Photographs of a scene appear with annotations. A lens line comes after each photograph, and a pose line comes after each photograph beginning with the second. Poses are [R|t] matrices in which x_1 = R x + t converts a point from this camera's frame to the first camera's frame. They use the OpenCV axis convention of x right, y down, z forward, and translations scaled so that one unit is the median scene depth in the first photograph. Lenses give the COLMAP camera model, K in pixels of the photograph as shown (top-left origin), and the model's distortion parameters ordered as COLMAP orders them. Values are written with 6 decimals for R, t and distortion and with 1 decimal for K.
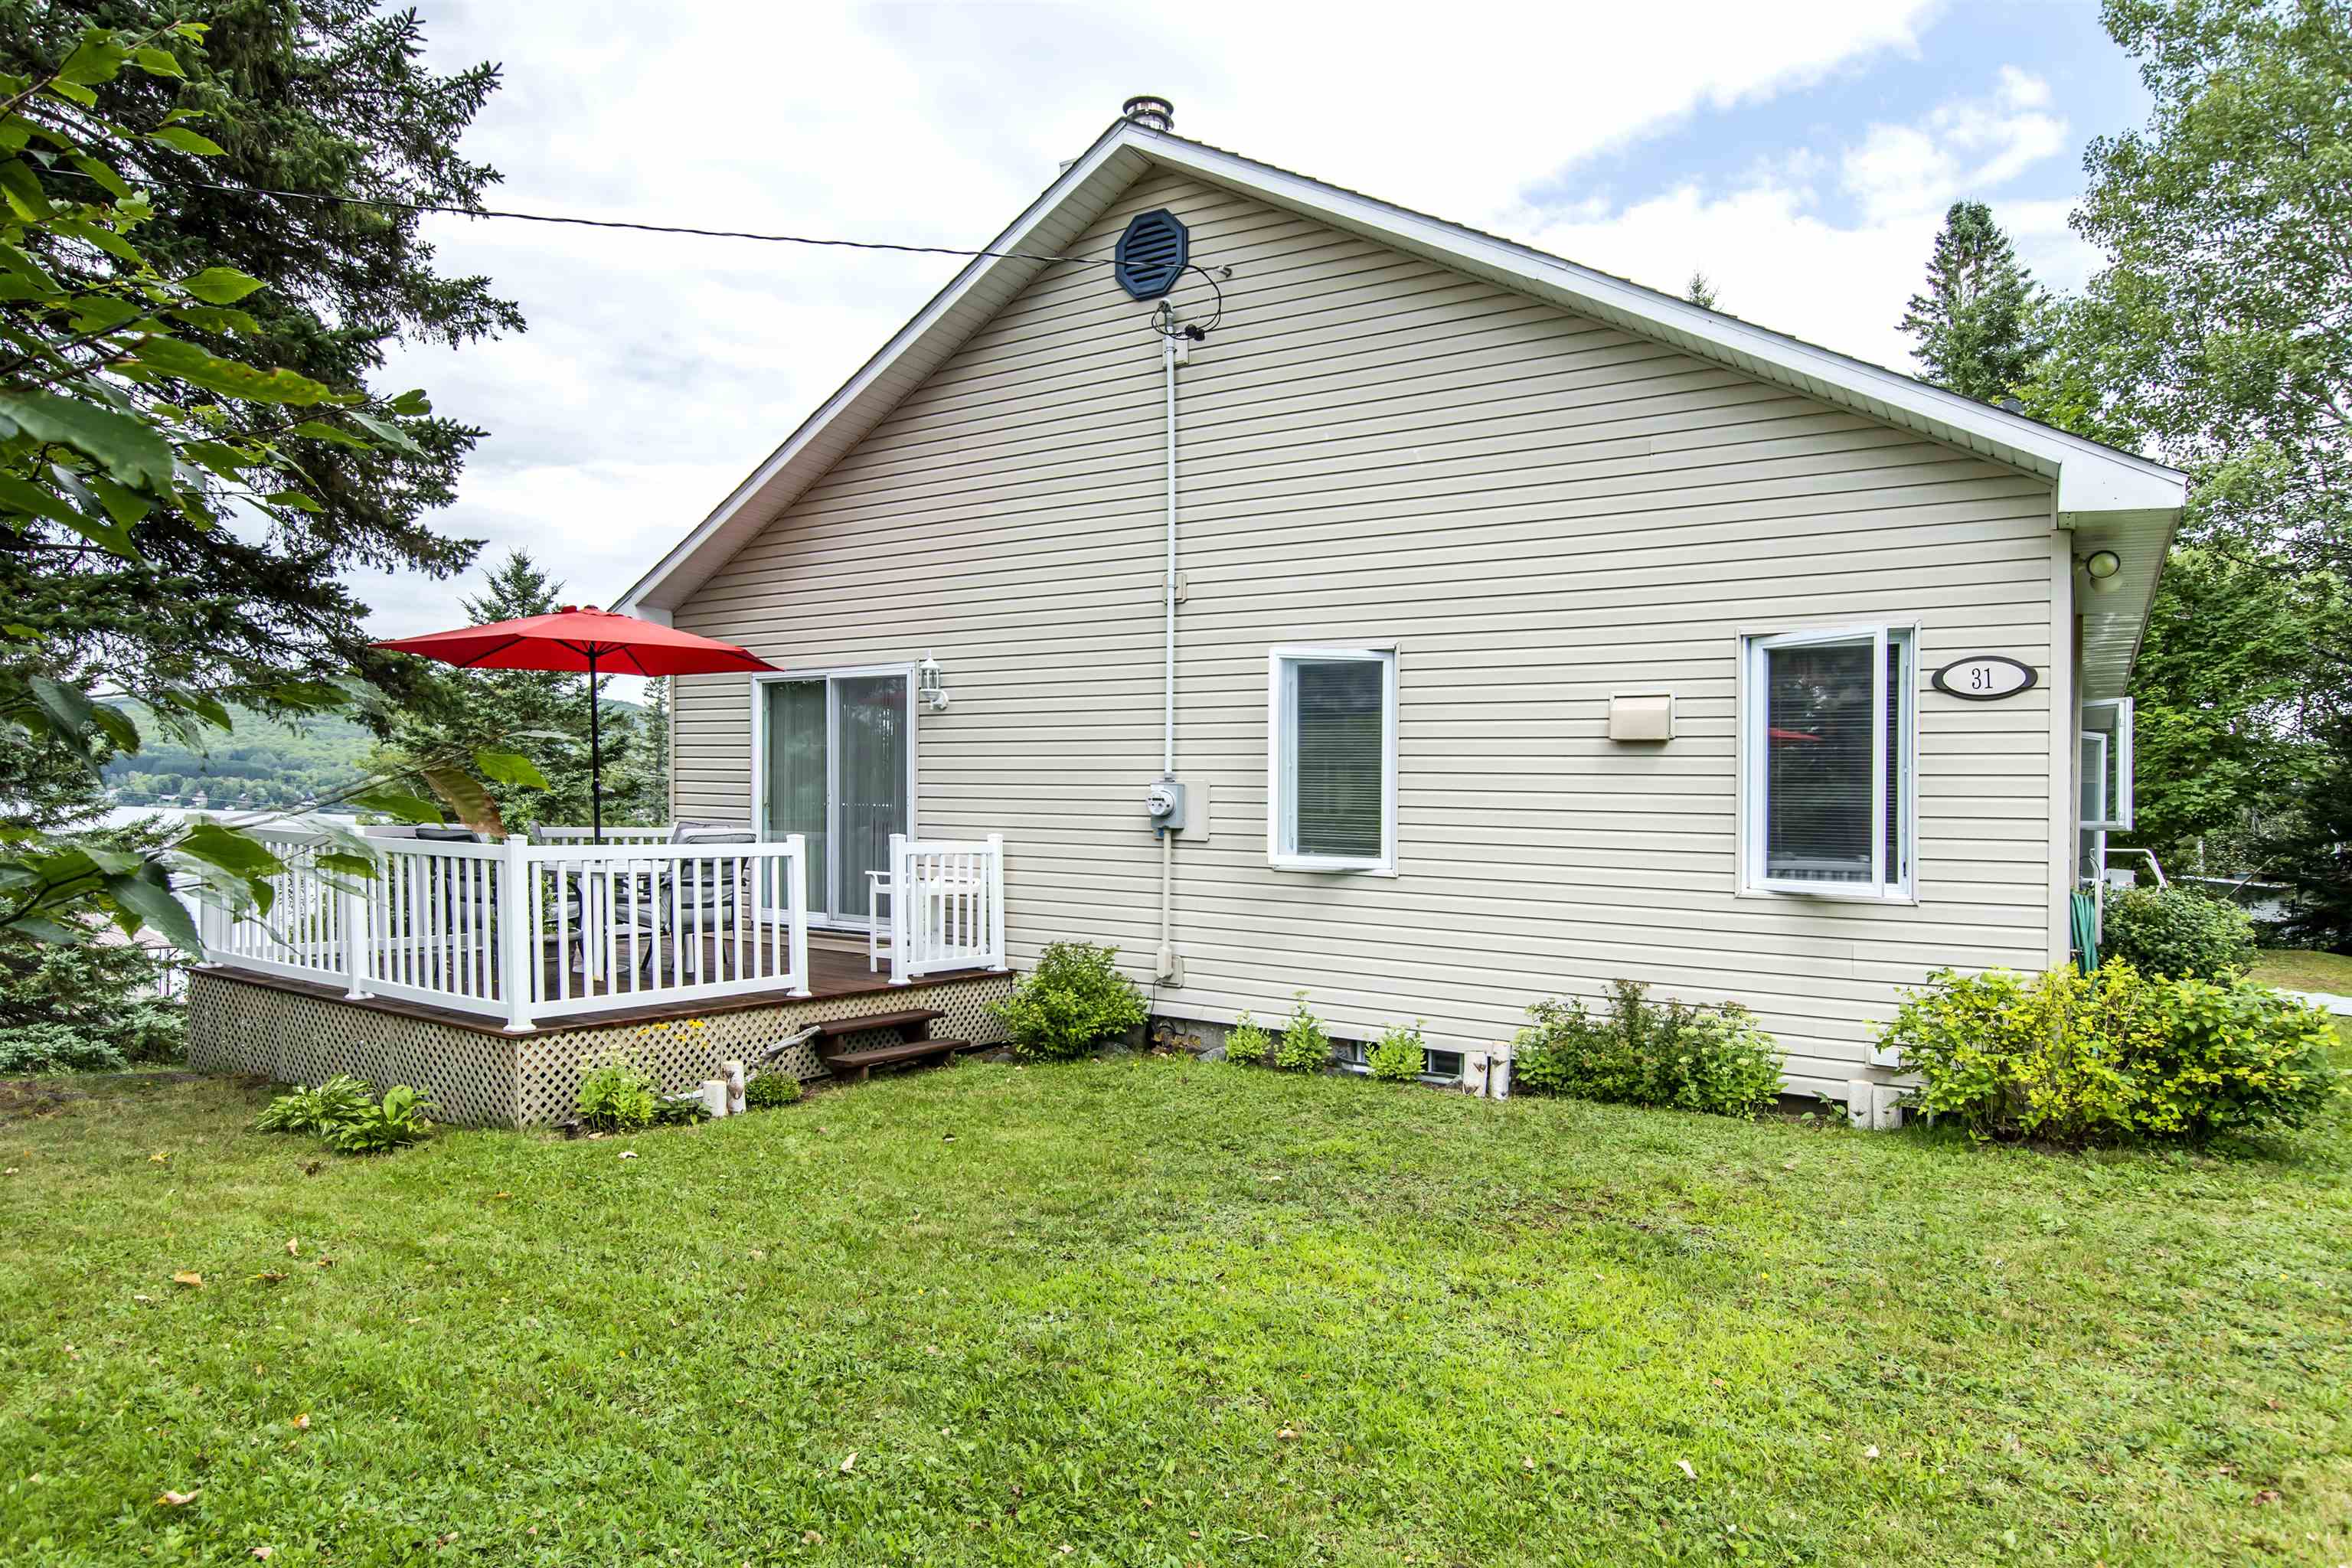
lens RADIAL K [[1395.0, 0, 1175.0], [0, 1395.0, 861.2], [0, 0, 1]] dist [-0.003098, -0.000486]
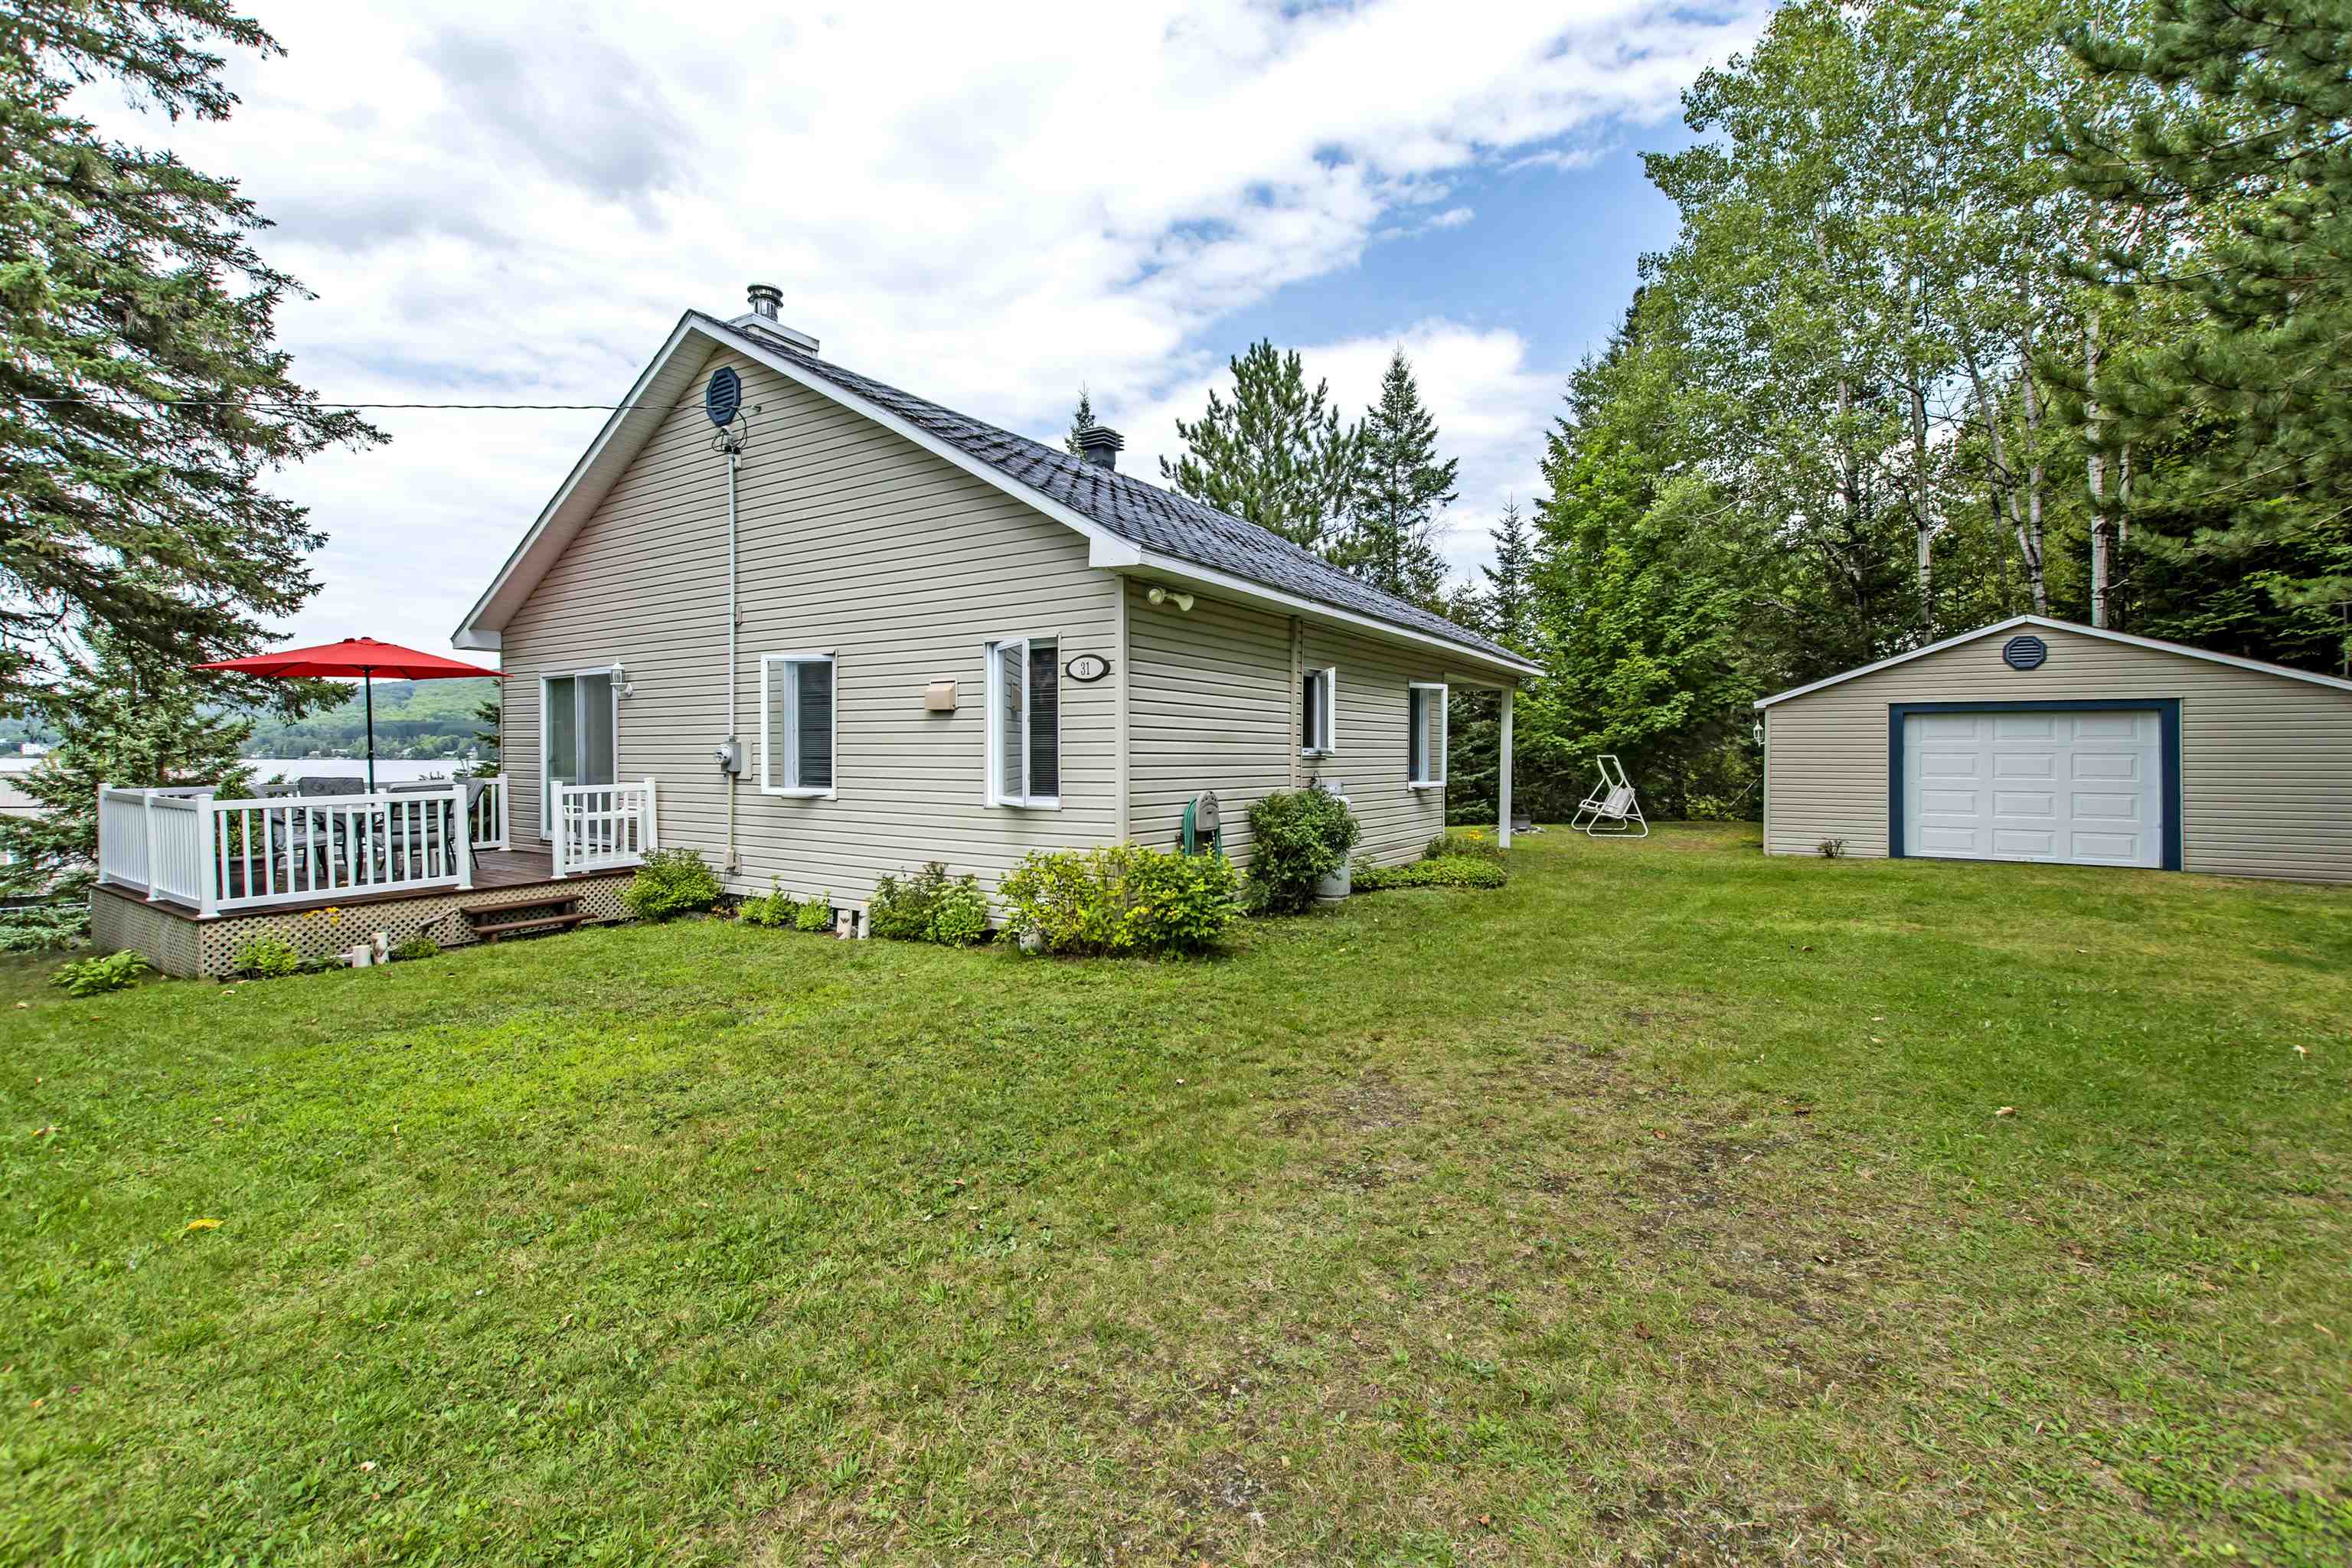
lens RADIAL K [[1024.4, 0, 1190.0], [0, 1024.4, 778.0], [0, 0, 1]] dist [0.001548, 0.000063]
pose [[0.999456, -0.032880, 0.002394, 0.522626], [0.032876, 0.999458, 0.001806, -0.002226], [-0.002452, -0.001726, 0.999996, -0.137858]]
